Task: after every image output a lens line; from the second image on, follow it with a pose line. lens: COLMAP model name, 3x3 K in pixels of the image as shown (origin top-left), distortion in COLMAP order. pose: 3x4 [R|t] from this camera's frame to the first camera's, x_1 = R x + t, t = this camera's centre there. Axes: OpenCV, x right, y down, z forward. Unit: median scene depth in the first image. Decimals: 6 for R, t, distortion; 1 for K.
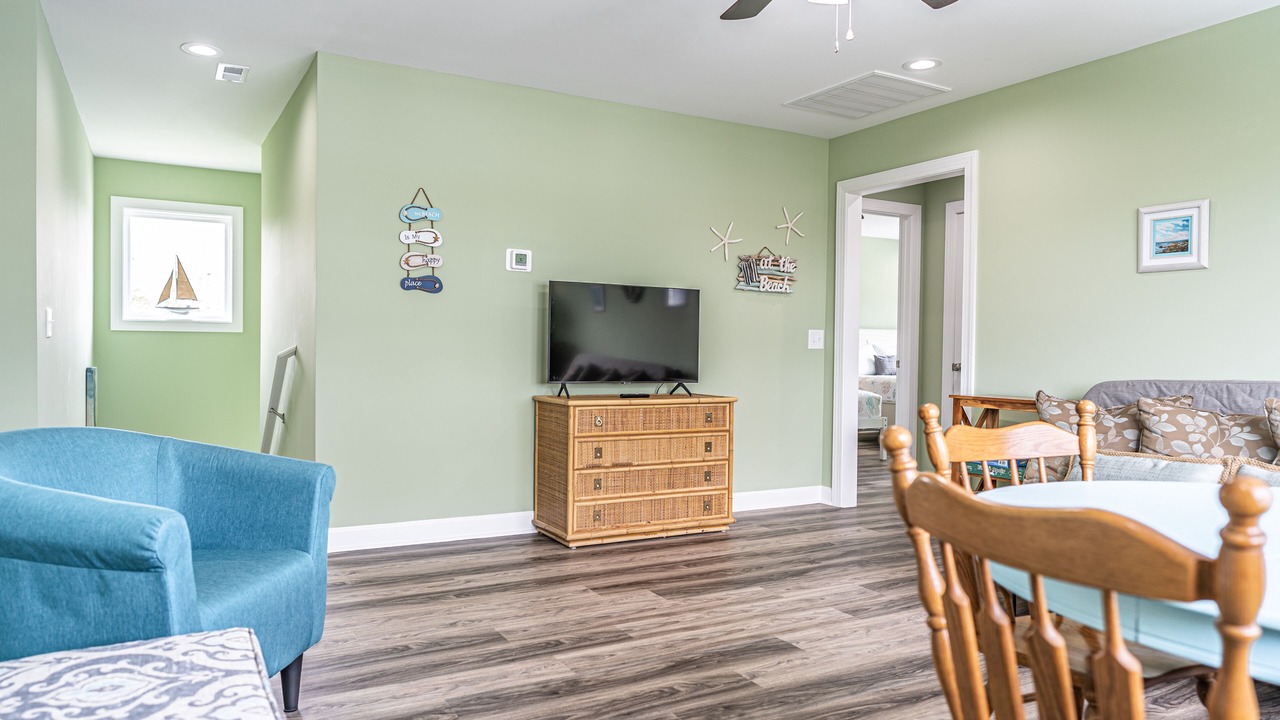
lens RADIAL K [[839.6, 0, 642.5], [0, 839.6, 357.6], [0, 0, 1]] dist [-0.001724, -0.000103]
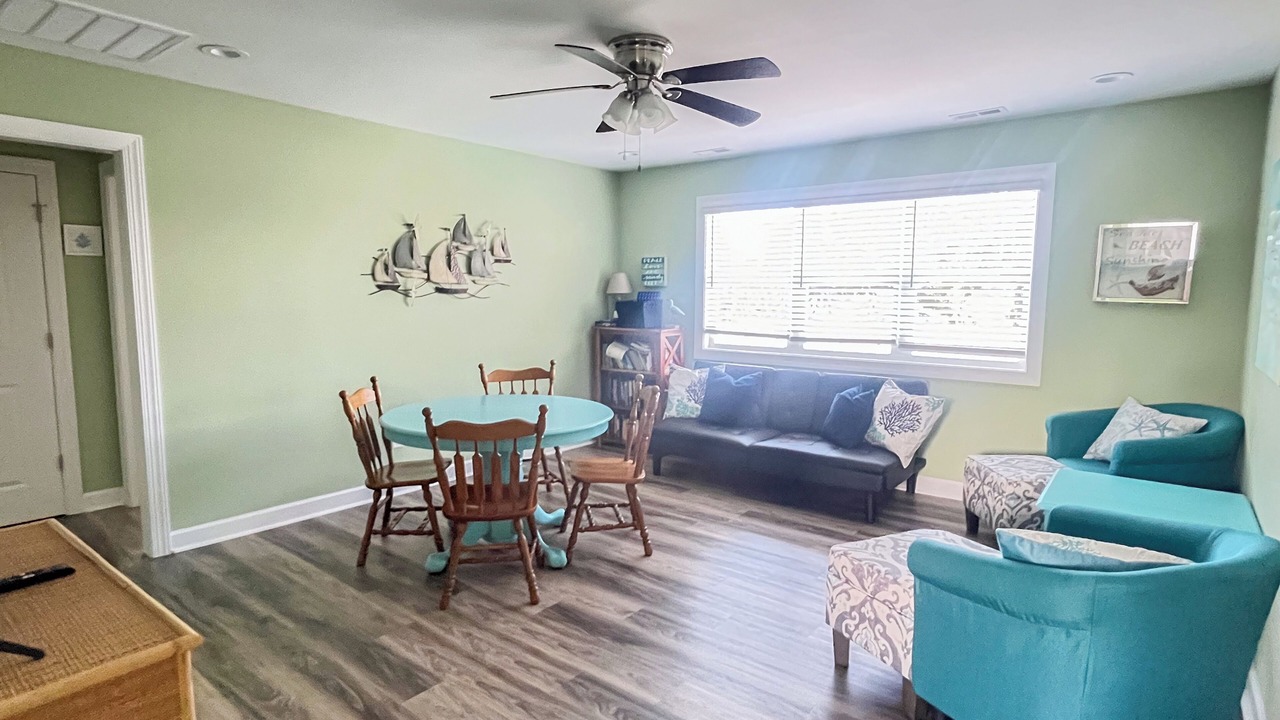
lens RADIAL K [[682.4, 0, 643.2], [0, 682.4, 362.1], [0, 0, 1]] dist [0.002638, 0.000230]
pose [[-0.381463, -0.105490, 0.918345, -0.689075], [0.006360, 0.993144, 0.116724, -0.119856], [-0.924362, 0.050367, -0.378177, 1.119848]]
